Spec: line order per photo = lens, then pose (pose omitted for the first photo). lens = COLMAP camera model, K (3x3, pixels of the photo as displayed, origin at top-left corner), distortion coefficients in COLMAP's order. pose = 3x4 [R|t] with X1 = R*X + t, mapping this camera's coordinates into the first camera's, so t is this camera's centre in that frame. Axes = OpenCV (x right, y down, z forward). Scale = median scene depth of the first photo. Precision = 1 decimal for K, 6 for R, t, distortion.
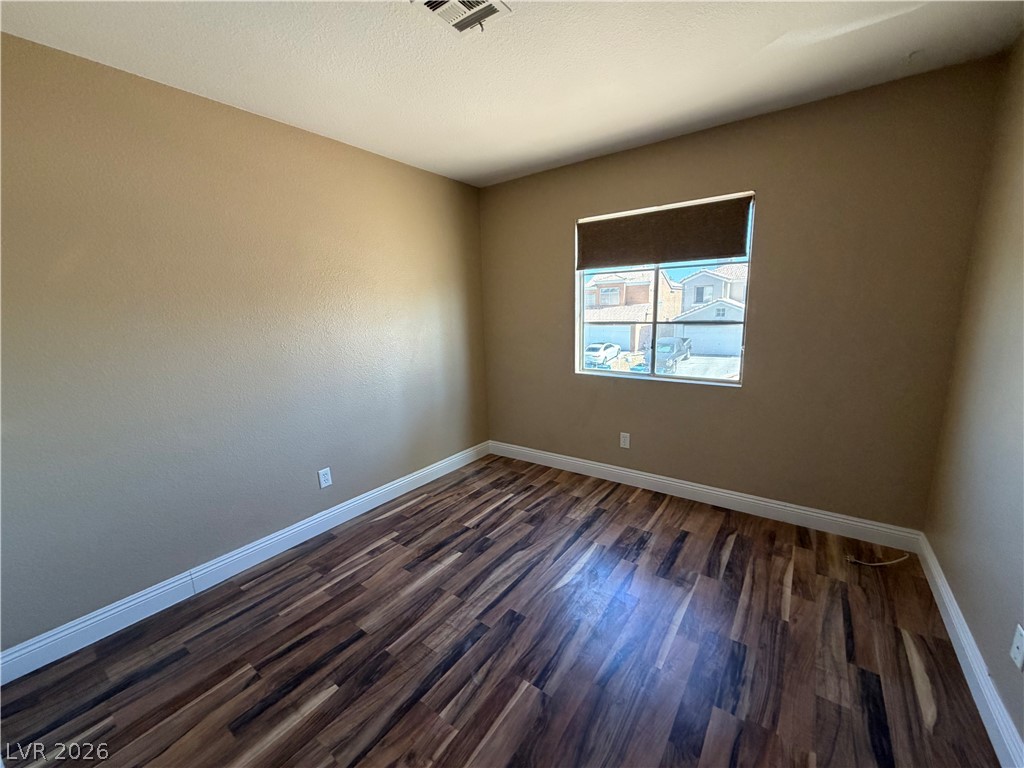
lens RADIAL K [[407.6, 0, 509.9], [0, 407.6, 380.1], [0, 0, 1]] dist [0.000065, 0.000098]
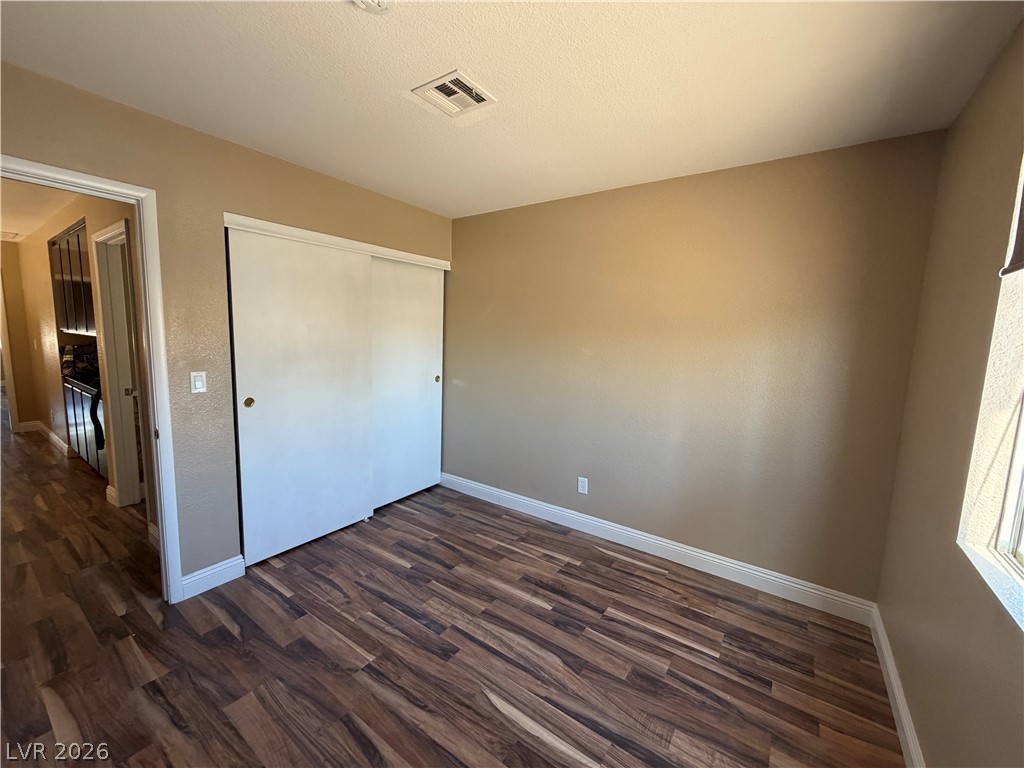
lens RADIAL K [[407.6, 0, 509.9], [0, 407.6, 380.1], [0, 0, 1]] dist [0.000065, 0.000098]
pose [[0.017845, 0.142327, -0.989659, 0.734564], [-0.205699, 0.969165, 0.135671, -0.186290], [0.978453, 0.201151, 0.046571, 0.784581]]
